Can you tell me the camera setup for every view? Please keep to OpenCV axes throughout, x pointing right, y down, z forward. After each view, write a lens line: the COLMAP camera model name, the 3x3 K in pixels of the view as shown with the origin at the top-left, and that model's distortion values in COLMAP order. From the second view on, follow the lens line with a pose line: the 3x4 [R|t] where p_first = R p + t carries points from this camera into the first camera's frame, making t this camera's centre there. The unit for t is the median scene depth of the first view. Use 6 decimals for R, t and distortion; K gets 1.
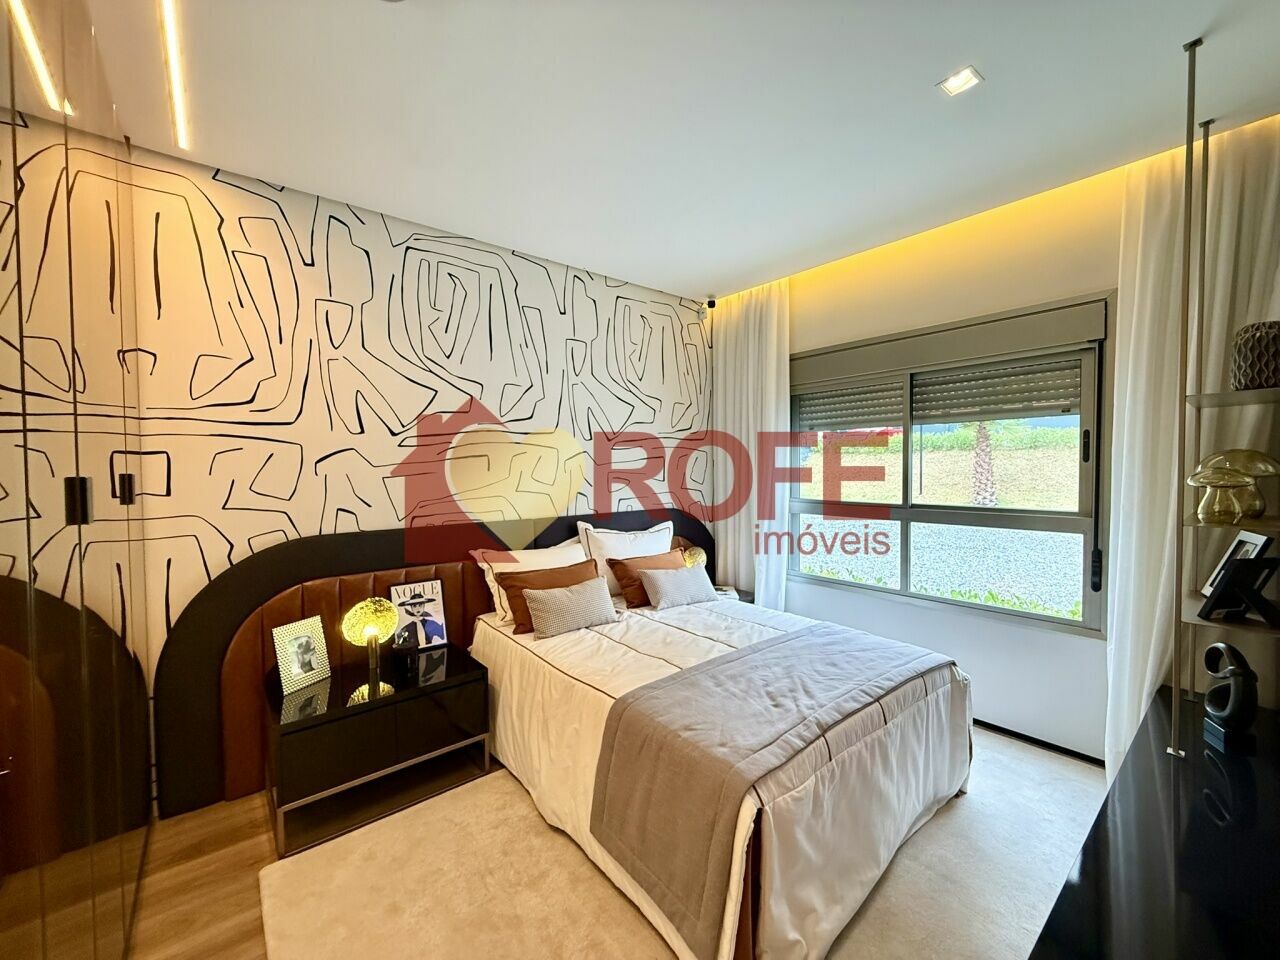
lens RADIAL K [[510.3, 0, 638.4], [0, 510.3, 484.5], [0, 0, 1]] dist [0.001119, 0.000477]
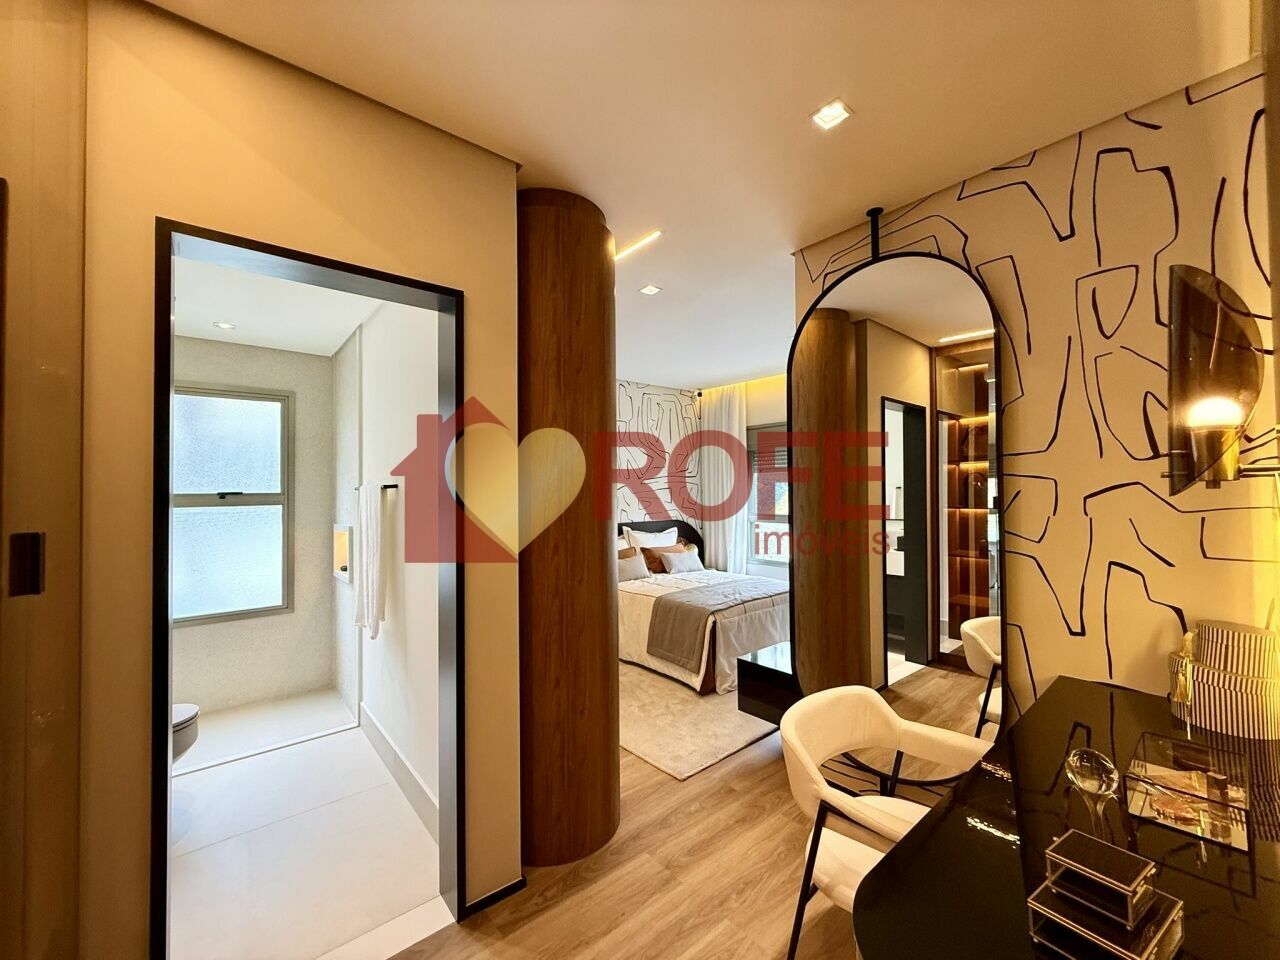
lens RADIAL K [[510.3, 0, 639.1], [0, 510.3, 480.5], [0, 0, 1]] dist [0.001119, 0.000477]
pose [[0.999951, -0.003198, 0.009355, -0.077003], [0.003704, 0.998502, -0.054581, 0.011917], [-0.009166, 0.054613, 0.998466, -0.703480]]
